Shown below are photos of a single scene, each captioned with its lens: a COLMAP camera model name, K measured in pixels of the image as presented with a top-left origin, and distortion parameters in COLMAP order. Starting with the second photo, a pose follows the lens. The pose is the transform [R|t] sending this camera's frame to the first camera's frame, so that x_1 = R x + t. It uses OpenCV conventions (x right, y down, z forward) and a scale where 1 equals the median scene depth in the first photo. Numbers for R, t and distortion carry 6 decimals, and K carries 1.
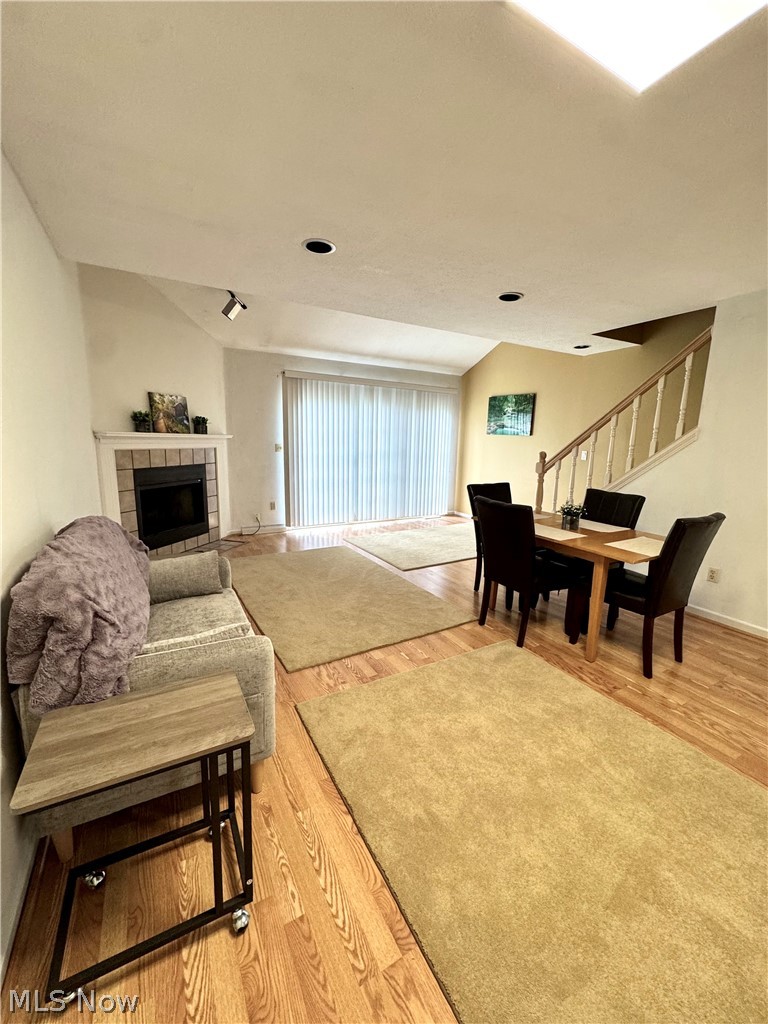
lens RADIAL K [[410.8, 0, 386.1], [0, 410.8, 512.2], [0, 0, 1]] dist [-0.003656, -0.000035]
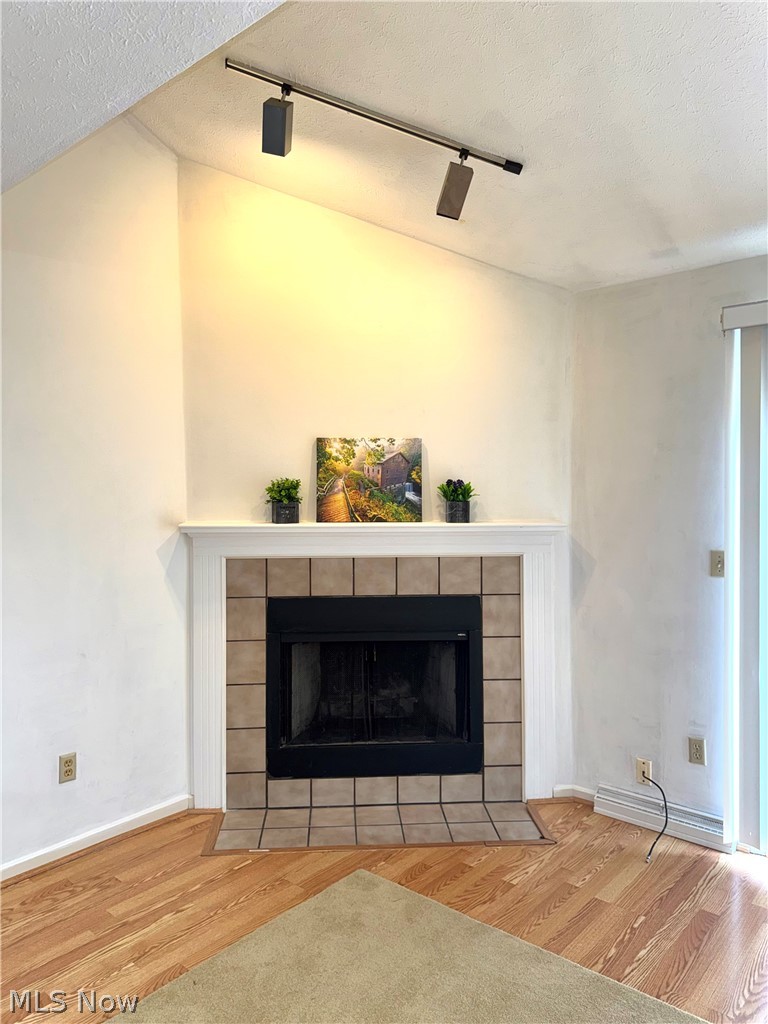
lens RADIAL K [[716.1, 0, 378.5], [0, 716.1, 511.0], [0, 0, 1]] dist [0.122008, -0.166695]
pose [[0.329097, -0.010485, -0.944238, 0.200342], [-0.153959, 0.985963, -0.064608, -0.148401], [0.931661, 0.166636, 0.322863, 0.721037]]
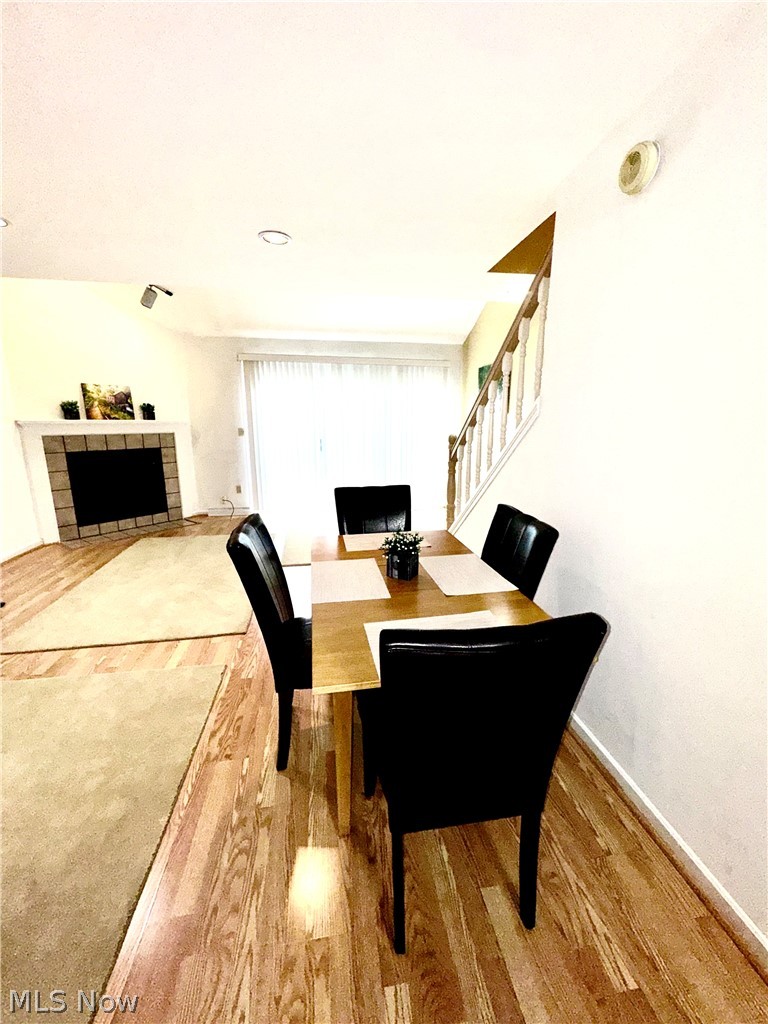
lens RADIAL K [[410.8, 0, 386.1], [0, 410.8, 512.2], [0, 0, 1]] dist [-0.003656, -0.000035]
pose [[0.935508, 0.058934, -0.348356, 0.534790], [-0.044723, 0.997812, 0.048704, -0.030525], [0.350464, -0.029984, 0.936096, 0.212298]]
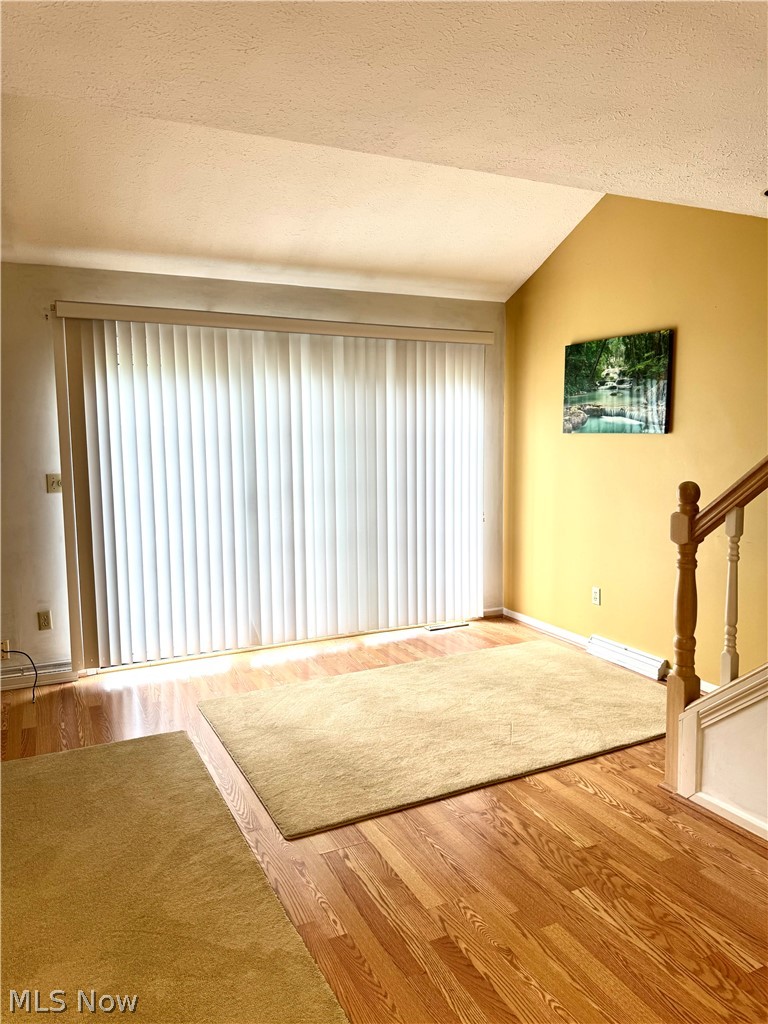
lens RADIAL K [[721.8, 0, 379.4], [0, 721.8, 513.5], [0, 0, 1]] dist [0.067666, -0.086297]
pose [[0.996076, -0.025927, -0.084622, 0.166008], [0.019692, 0.997086, -0.073695, -0.078019], [0.086286, 0.071740, 0.993684, 0.349370]]
